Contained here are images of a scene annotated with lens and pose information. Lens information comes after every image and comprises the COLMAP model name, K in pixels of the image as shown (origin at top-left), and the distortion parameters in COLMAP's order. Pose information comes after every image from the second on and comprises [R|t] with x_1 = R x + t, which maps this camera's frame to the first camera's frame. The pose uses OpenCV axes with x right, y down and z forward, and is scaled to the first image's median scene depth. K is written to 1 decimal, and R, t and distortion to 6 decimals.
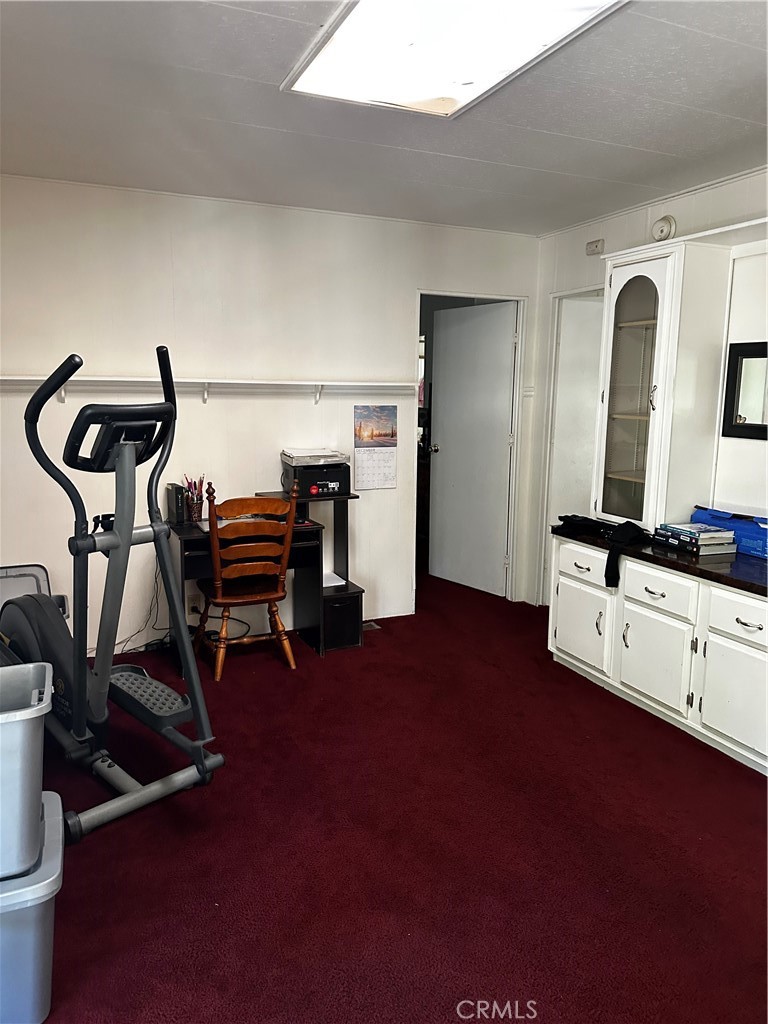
lens RADIAL K [[708.1, 0, 384.5], [0, 708.1, 507.3], [0, 0, 1]] dist [0.099202, -0.178554]
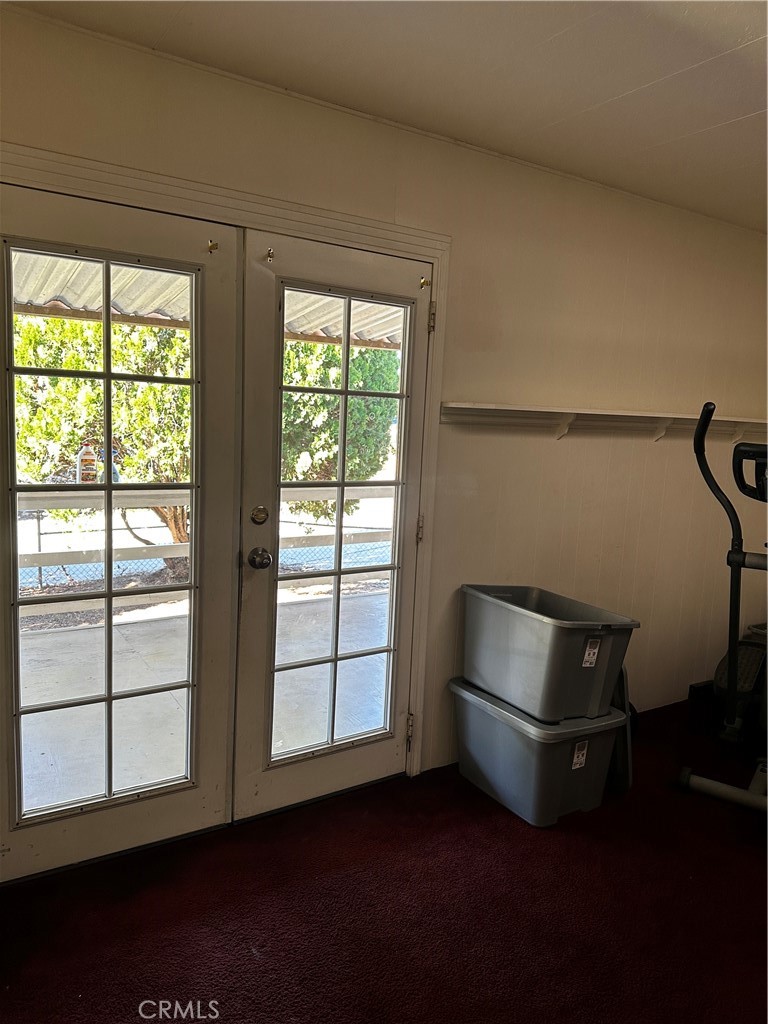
lens RADIAL K [[708.1, 0, 384.5], [0, 708.1, 507.3], [0, 0, 1]] dist [0.099202, -0.178554]
pose [[0.129273, 0.117207, -0.984658, 0.443634], [-0.200941, 0.975485, 0.089734, -0.013958], [0.971036, 0.186258, 0.149655, 0.149996]]
